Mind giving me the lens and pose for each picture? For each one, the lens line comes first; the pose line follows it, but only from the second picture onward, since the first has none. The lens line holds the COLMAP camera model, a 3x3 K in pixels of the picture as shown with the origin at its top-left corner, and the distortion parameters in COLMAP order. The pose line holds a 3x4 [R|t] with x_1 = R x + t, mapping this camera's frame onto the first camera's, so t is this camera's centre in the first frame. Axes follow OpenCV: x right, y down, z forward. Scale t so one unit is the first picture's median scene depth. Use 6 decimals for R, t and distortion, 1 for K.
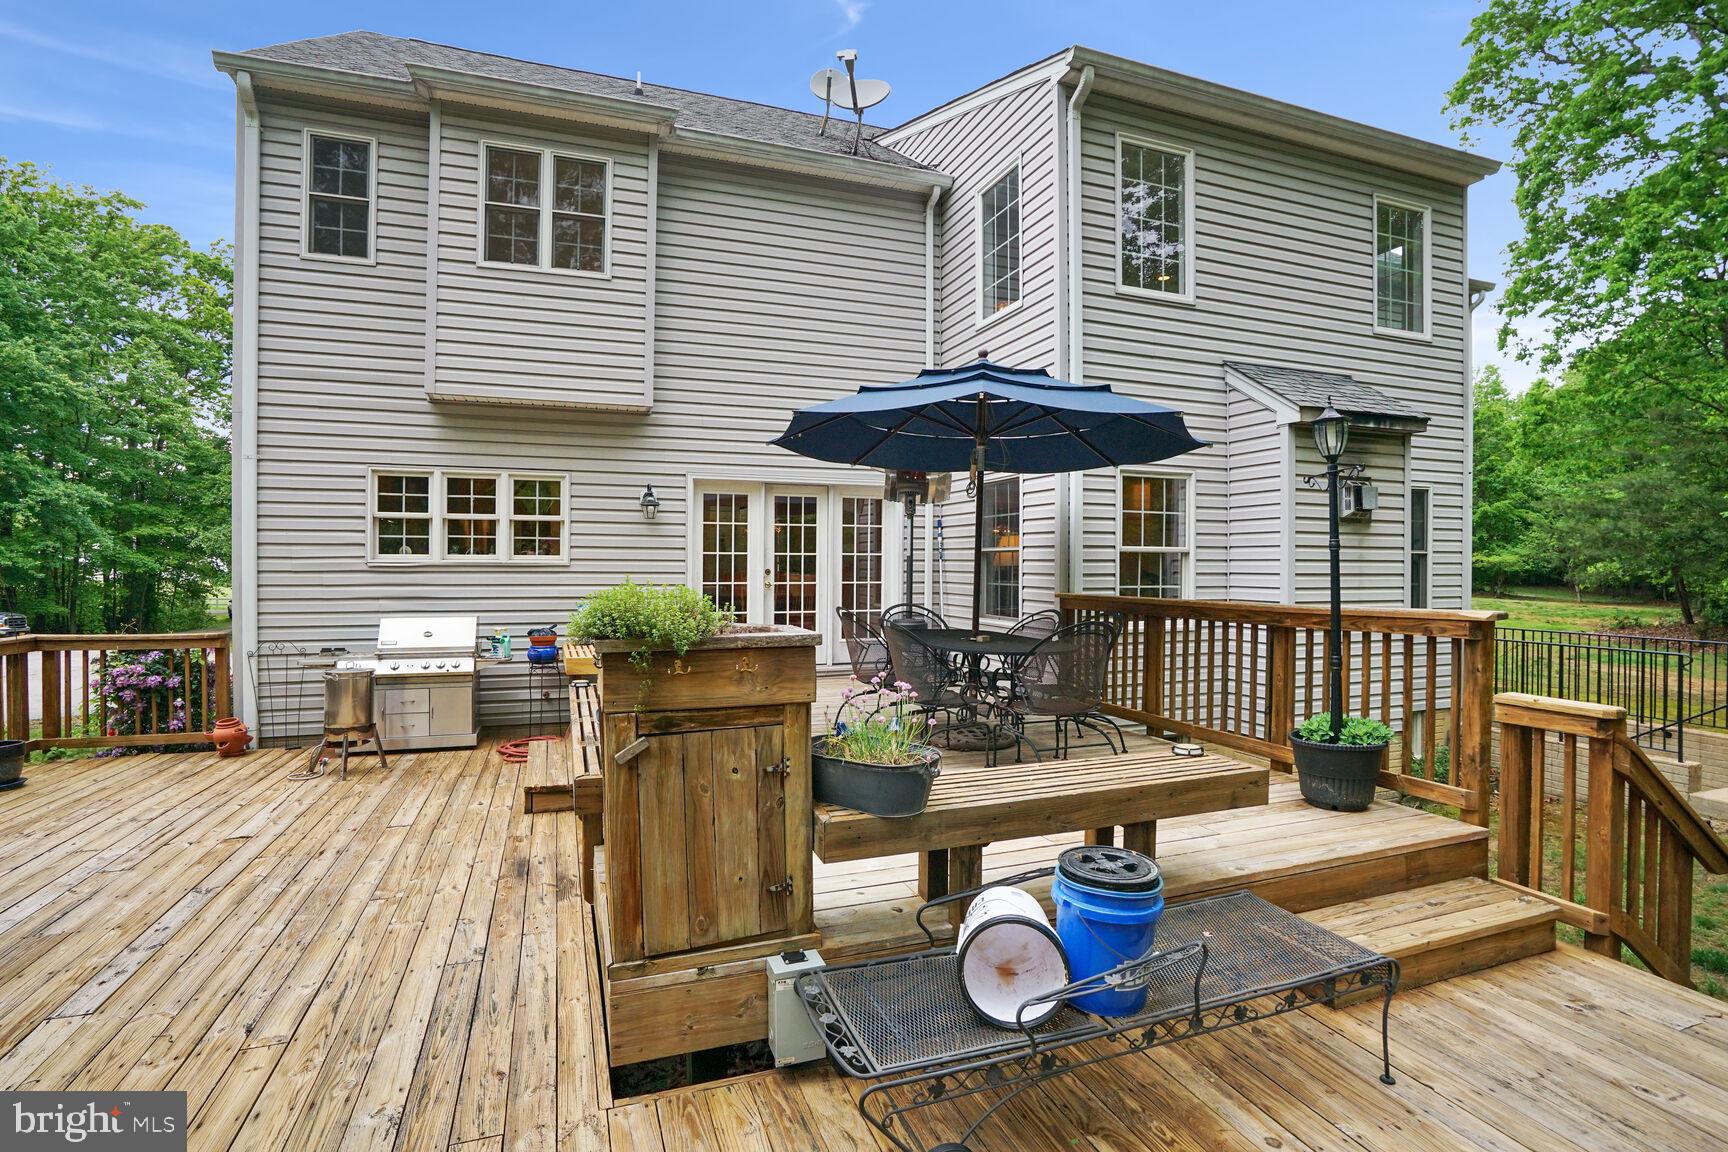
lens RADIAL K [[810.0, 0, 837.9], [0, 810.0, 569.1], [0, 0, 1]] dist [-0.055716, 0.017804]
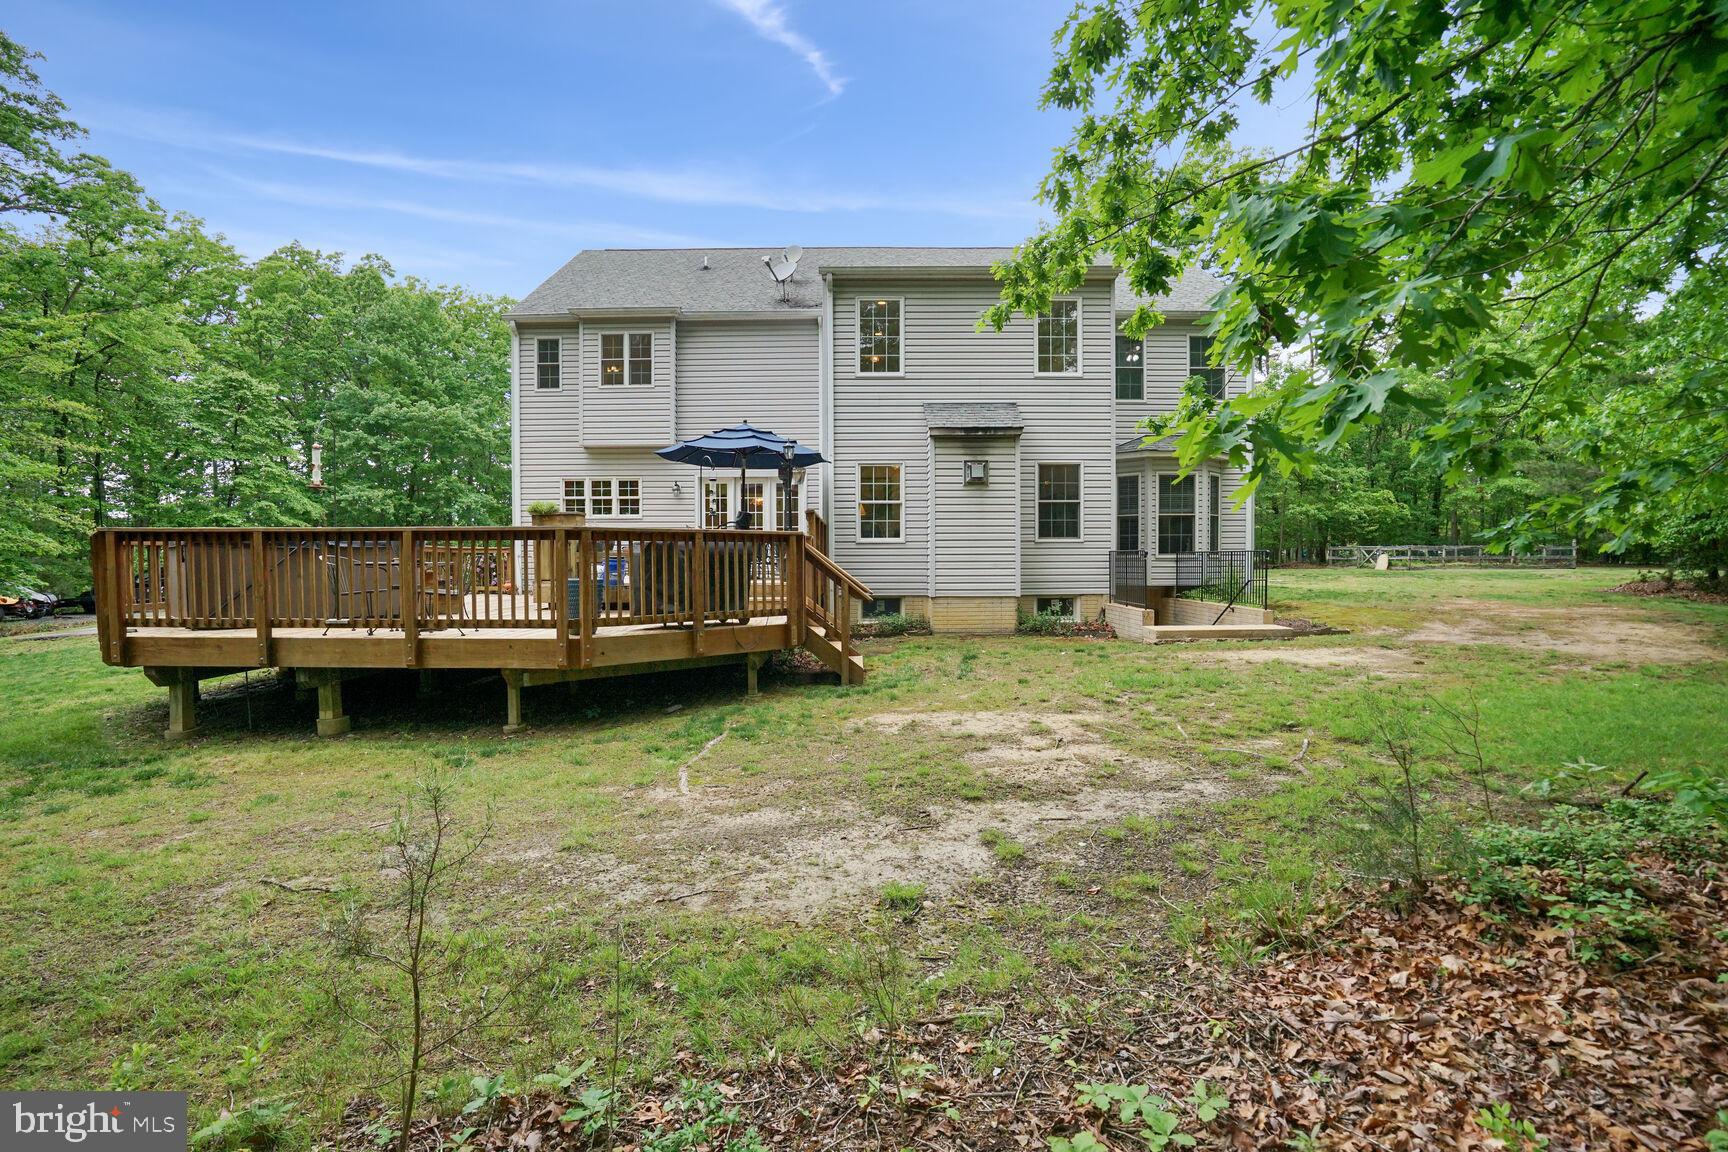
lens RADIAL K [[810.0, 0, 837.9], [0, 810.0, 569.1], [0, 0, 1]] dist [-0.055716, 0.017804]
pose [[0.932505, -0.001217, -0.361155, 0.996473], [0.003401, 0.999980, 0.005413, 0.127202], [0.361141, -0.006276, 0.932490, -0.890181]]
